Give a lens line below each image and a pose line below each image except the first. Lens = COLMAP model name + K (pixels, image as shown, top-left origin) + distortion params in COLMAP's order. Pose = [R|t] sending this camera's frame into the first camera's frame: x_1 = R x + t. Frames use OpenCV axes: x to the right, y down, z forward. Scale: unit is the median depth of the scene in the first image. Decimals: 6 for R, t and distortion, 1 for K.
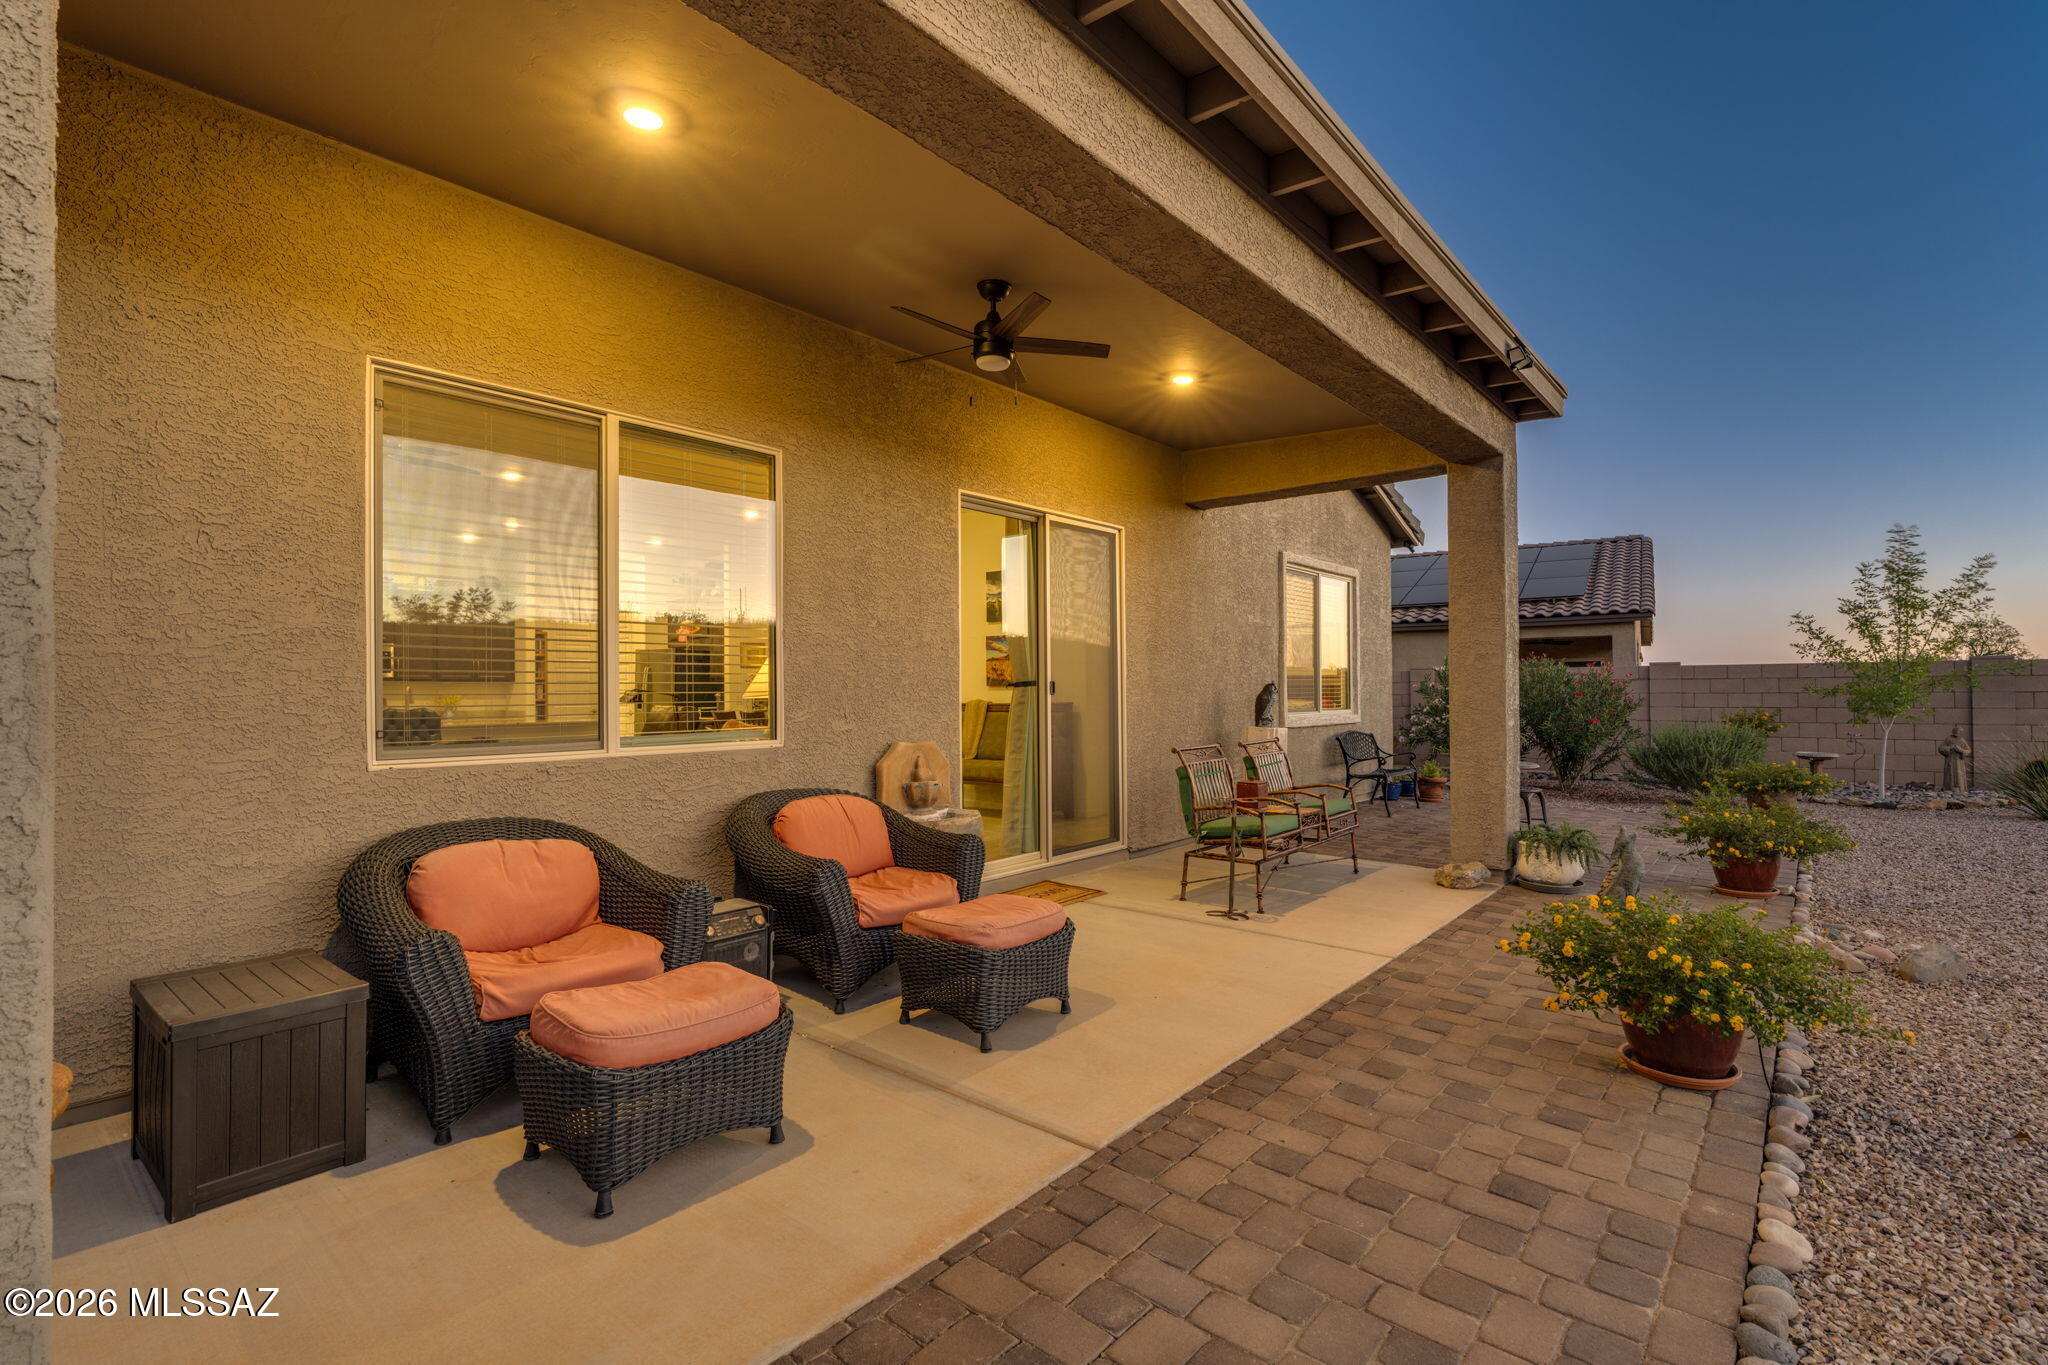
lens RADIAL K [[934.5, 0, 1043.6], [0, 934.5, 687.1], [0, 0, 1]] dist [-0.004157, -0.000561]
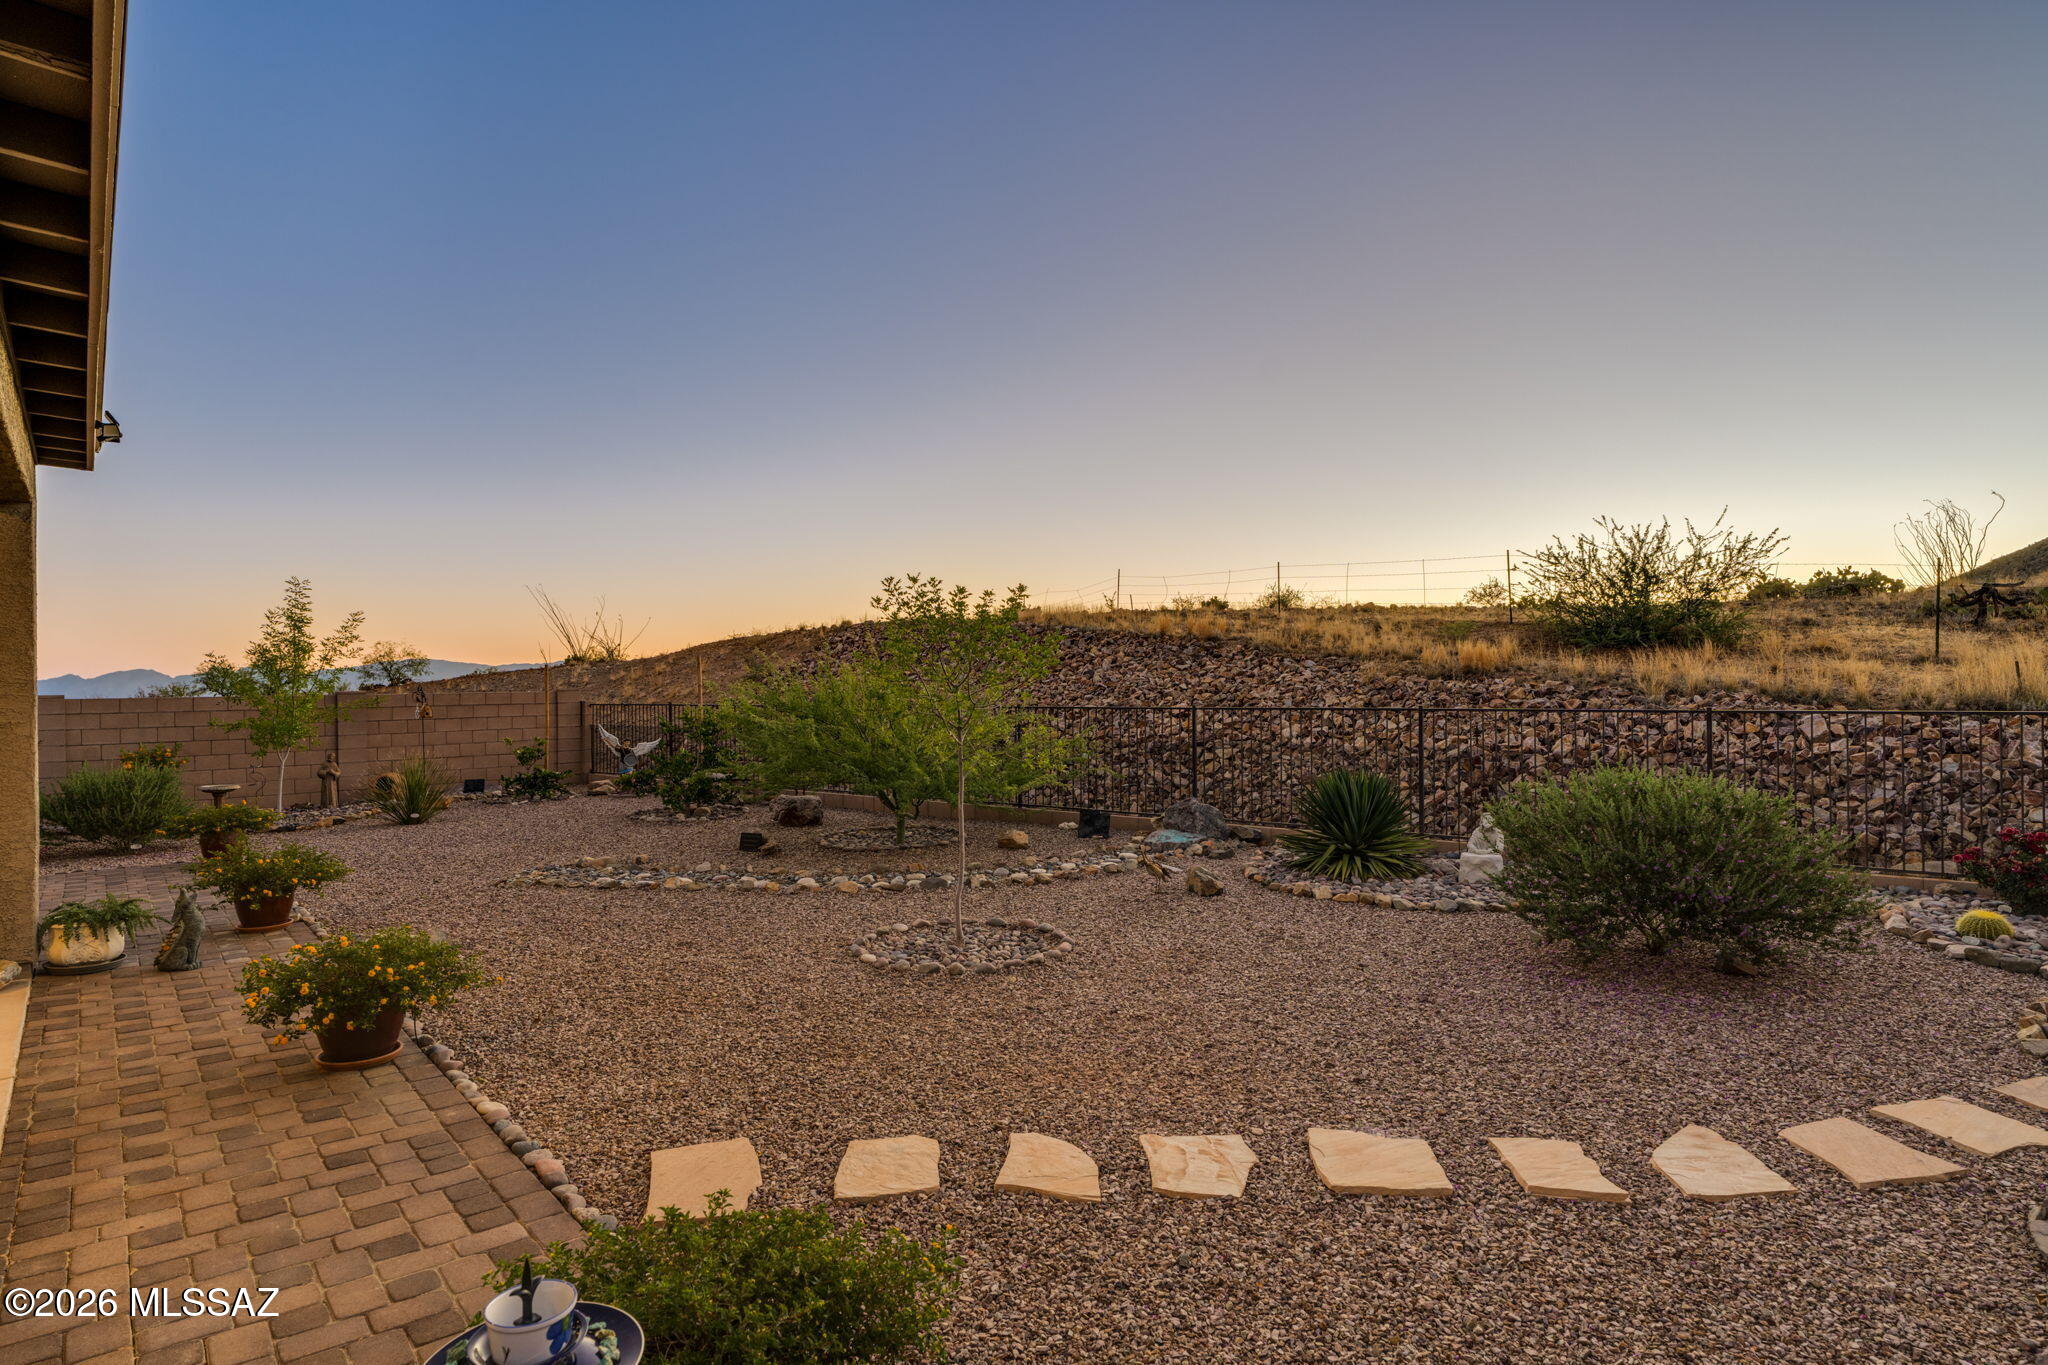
lens RADIAL K [[1008.4, 0, 1024.3], [0, 1008.4, 701.9], [0, 0, 1]] dist [-0.015189, -0.001975]
pose [[0.137761, -0.003972, 0.990458, -0.594675], [0.001320, 0.999992, 0.003826, -0.105757], [-0.990465, 0.000780, 0.137765, -0.148130]]
